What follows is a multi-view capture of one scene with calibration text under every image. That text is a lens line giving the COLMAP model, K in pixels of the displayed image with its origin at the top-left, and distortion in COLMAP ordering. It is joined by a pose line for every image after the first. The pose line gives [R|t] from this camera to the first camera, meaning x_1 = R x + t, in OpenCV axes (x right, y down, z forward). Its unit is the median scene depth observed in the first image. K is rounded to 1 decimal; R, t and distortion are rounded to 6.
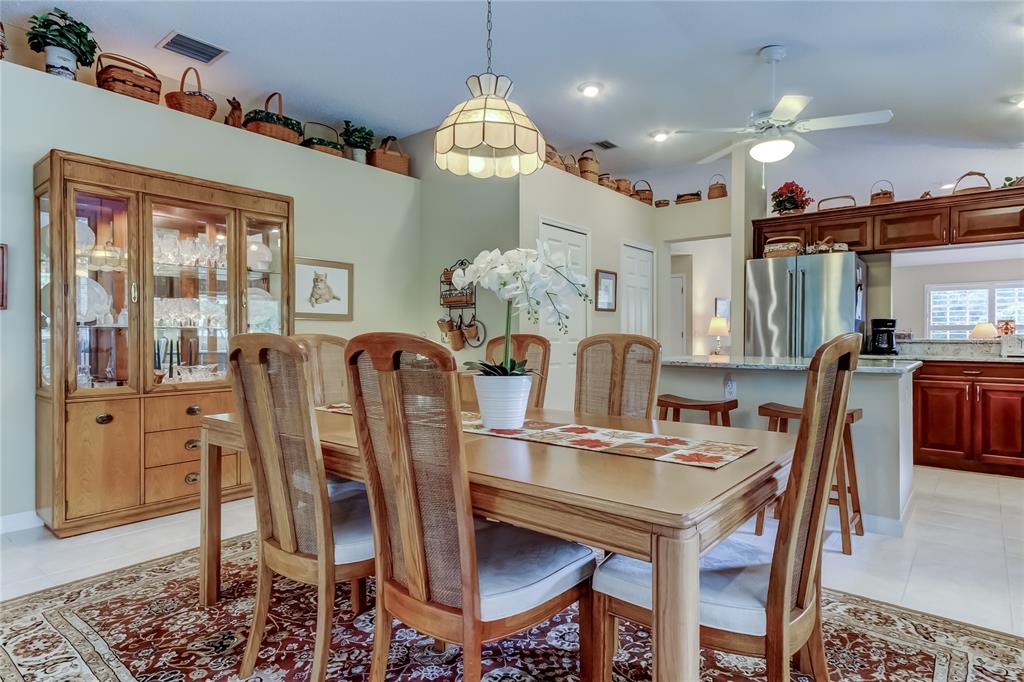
lens RADIAL K [[566.6, 0, 510.5], [0, 566.6, 341.0], [0, 0, 1]] dist [0.027257, -0.003806]
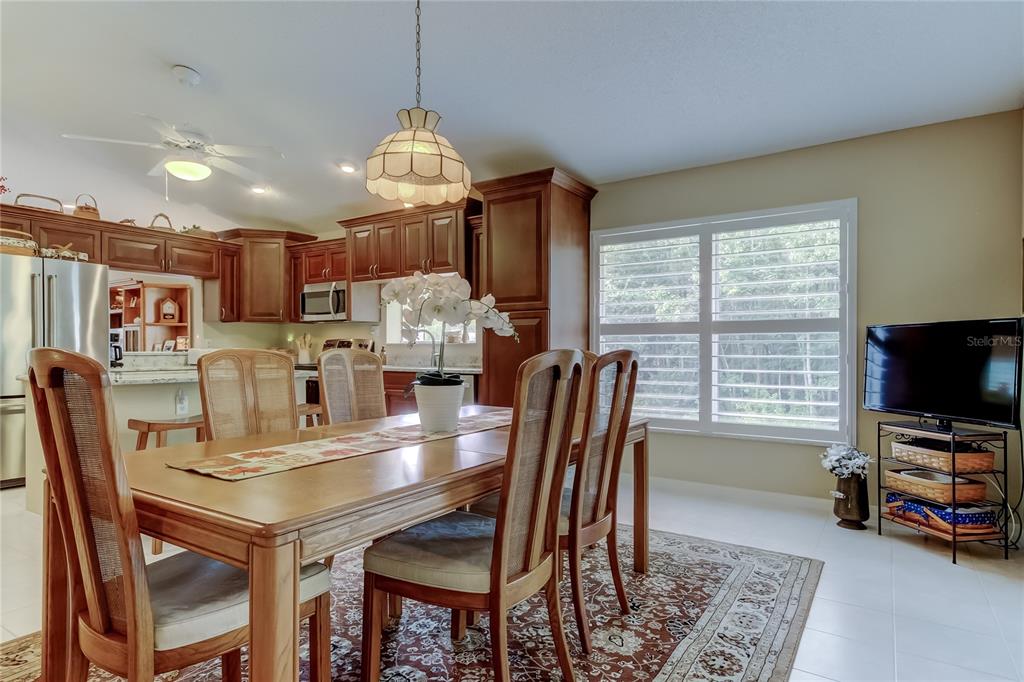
lens RADIAL K [[566.6, 0, 521.4], [0, 566.6, 345.6], [0, 0, 1]] dist [0.027257, -0.003806]
pose [[-0.116468, 0.004612, 0.993184, -0.476254], [0.011079, 0.999933, -0.003345, -0.004258], [-0.993133, 0.010614, -0.116511, 0.393560]]
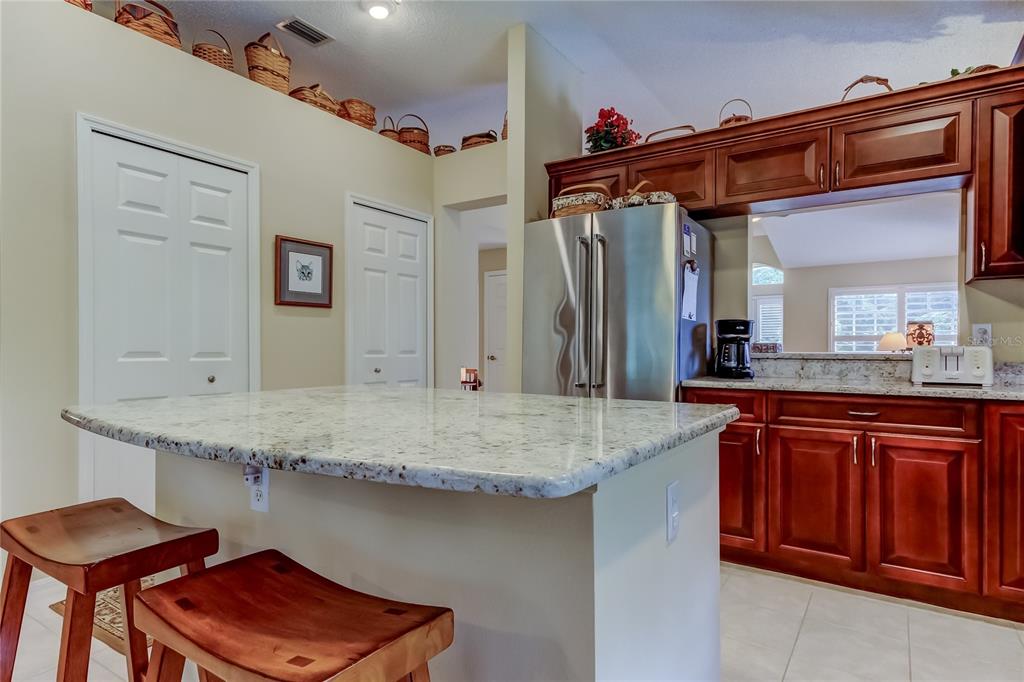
lens RADIAL K [[566.6, 0, 496.4], [0, 566.6, 355.2], [0, 0, 1]] dist [0.027257, -0.003806]
pose [[0.996969, -0.001896, 0.077773, 0.368919], [0.001758, 0.999997, 0.001841, -0.002547], [-0.077776, -0.001698, 0.996969, 0.433429]]
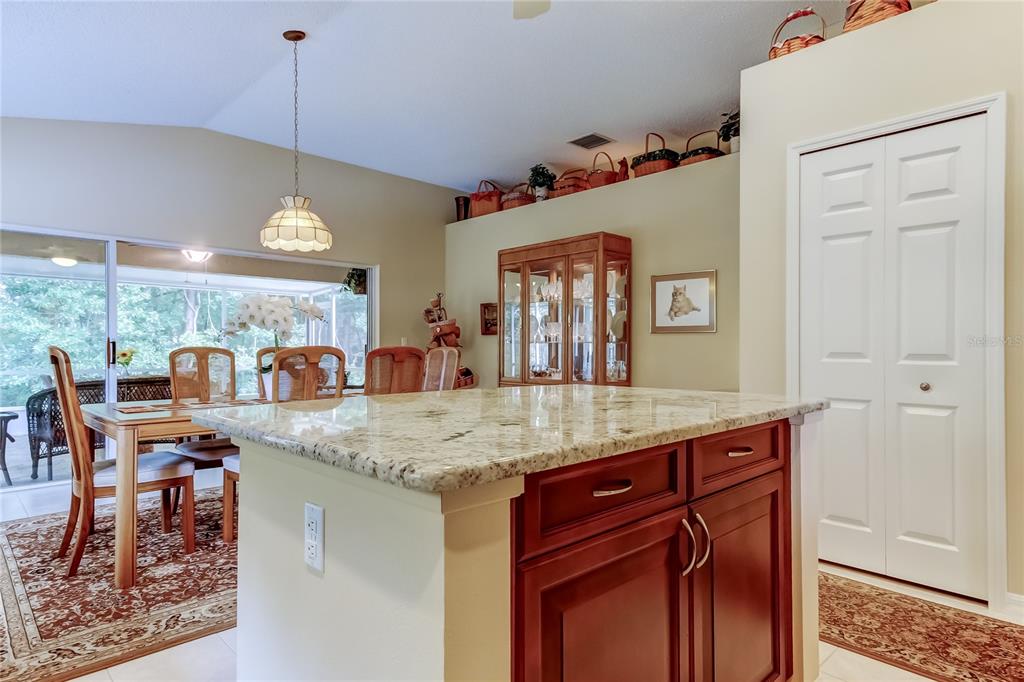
lens RADIAL K [[566.6, 0, 507.8], [0, 566.6, 347.0], [0, 0, 1]] dist [0.027257, -0.003806]
pose [[-0.108230, -0.002311, -0.994123, 0.652133], [-0.011873, 0.999929, -0.001032, -0.006483], [0.994055, 0.011691, -0.108250, 0.749350]]
